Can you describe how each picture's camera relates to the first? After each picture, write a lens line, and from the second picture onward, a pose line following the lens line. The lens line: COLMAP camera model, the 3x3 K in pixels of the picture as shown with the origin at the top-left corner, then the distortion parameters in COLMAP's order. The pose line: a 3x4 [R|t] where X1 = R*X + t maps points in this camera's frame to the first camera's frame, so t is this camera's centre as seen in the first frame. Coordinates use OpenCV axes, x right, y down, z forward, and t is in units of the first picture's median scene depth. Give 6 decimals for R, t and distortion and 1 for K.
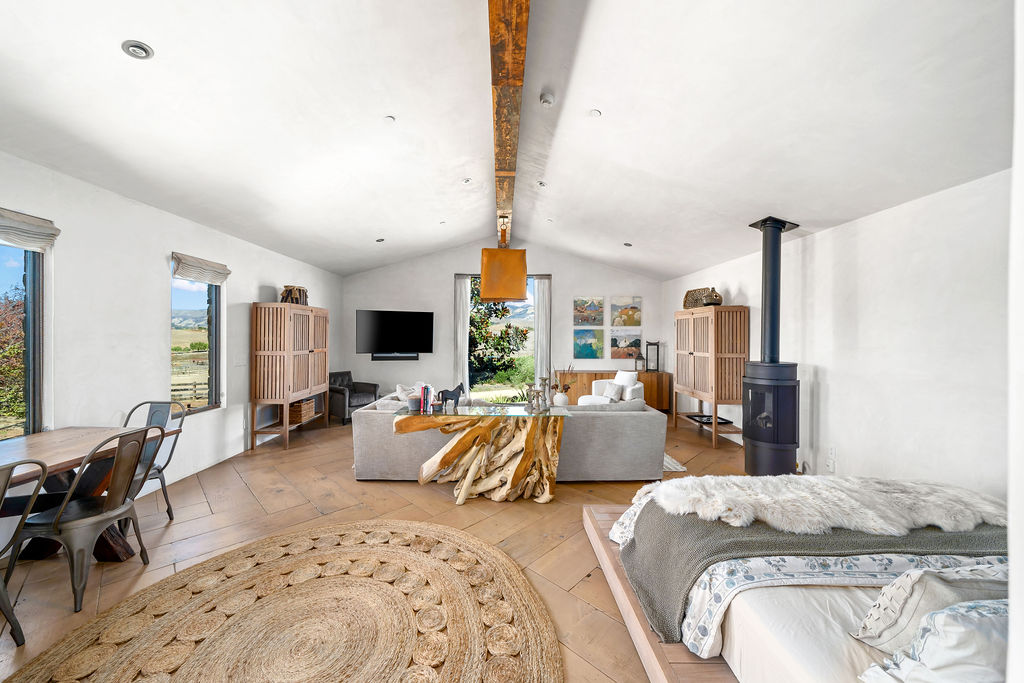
lens RADIAL K [[367.9, 0, 505.6], [0, 367.9, 333.6], [0, 0, 1]] dist [-0.003027, -0.000155]
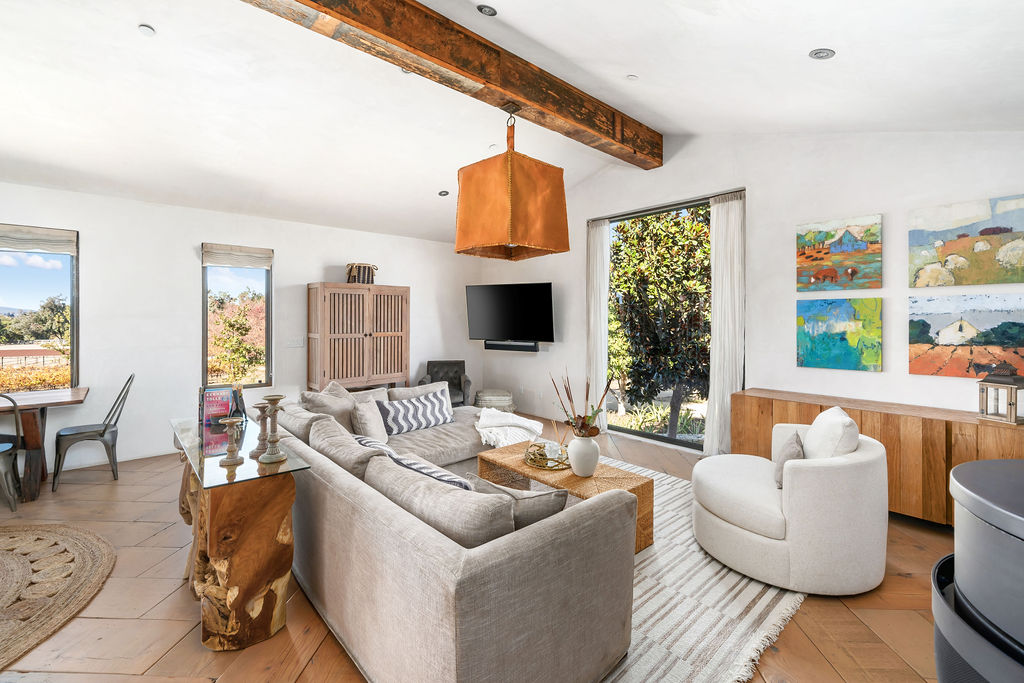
lens RADIAL K [[436.2, 0, 504.8], [0, 436.2, 314.7], [0, 0, 1]] dist [-0.004428, -0.001094]
pose [[0.665370, -0.011849, -0.746420, 0.343965], [0.007258, 0.999929, -0.009403, 0.008347], [0.746479, 0.000839, 0.665409, 0.390705]]
